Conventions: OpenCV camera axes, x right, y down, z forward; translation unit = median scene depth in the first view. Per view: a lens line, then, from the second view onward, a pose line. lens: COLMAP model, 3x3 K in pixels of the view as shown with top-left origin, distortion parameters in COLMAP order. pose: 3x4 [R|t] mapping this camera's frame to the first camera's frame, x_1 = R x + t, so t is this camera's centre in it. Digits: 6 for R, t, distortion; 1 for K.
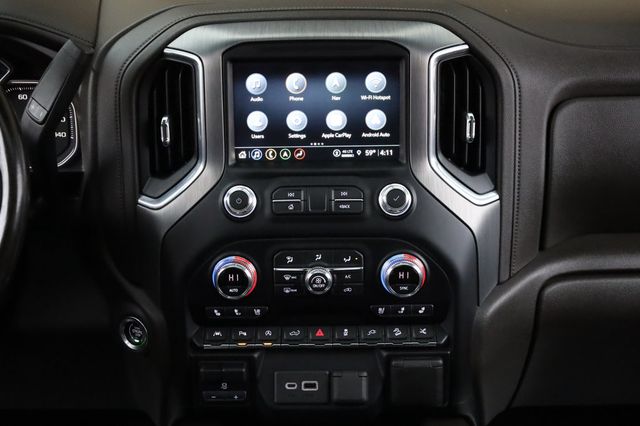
lens RADIAL K [[963.7, 0, 320.0], [0, 963.7, 213.0], [0, 0, 1]] dist [-0.010111, 0.007750]
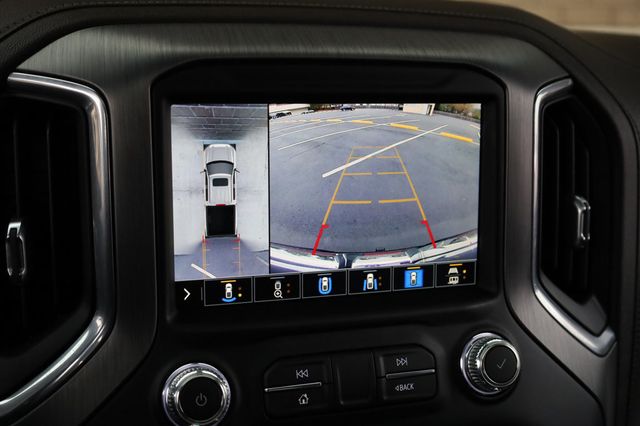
lens RADIAL K [[841.0, 0, 320.0], [0, 841.0, 213.0], [0, 0, 1]] dist [-0.006435, -0.010948]
pose [[0.943079, -0.031032, 0.331117, -0.156443], [0.052984, 0.996940, -0.057475, -0.073652], [-0.328320, 0.071747, 0.941838, 0.580679]]
